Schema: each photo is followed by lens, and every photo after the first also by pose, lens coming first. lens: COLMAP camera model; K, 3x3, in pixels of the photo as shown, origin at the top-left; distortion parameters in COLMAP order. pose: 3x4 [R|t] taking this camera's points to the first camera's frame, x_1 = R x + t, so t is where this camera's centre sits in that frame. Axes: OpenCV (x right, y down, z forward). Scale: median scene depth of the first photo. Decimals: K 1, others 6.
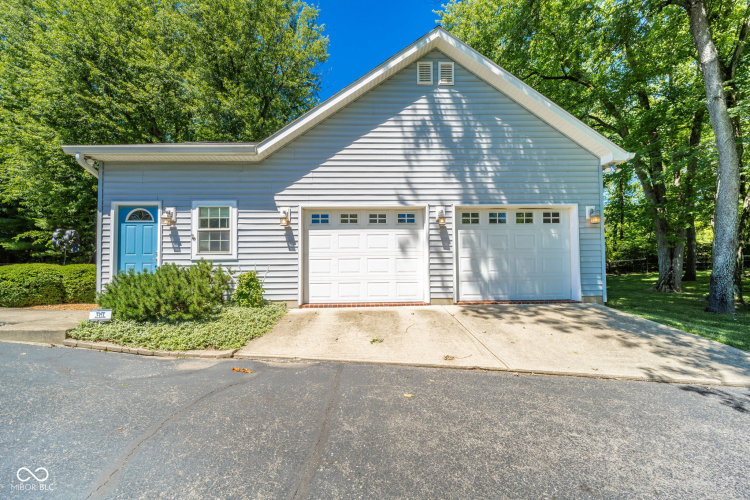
lens RADIAL K [[273.6, 0, 373.7], [0, 273.6, 248.1], [0, 0, 1]] dist [-0.001123, -0.000335]
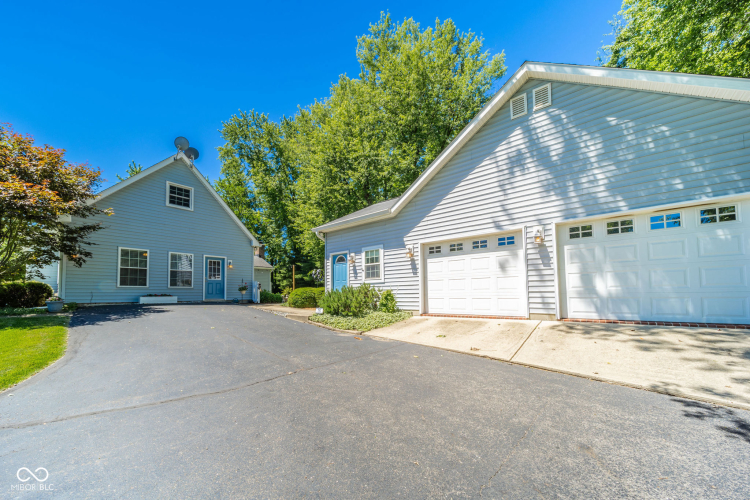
lens RADIAL K [[273.6, 0, 373.7], [0, 273.6, 248.1], [0, 0, 1]] dist [-0.001123, -0.000335]
pose [[0.758543, -0.110108, -0.642252, 0.427514], [0.057742, 0.993101, -0.102060, 0.003230], [0.649059, 0.040332, 0.759668, -0.206329]]
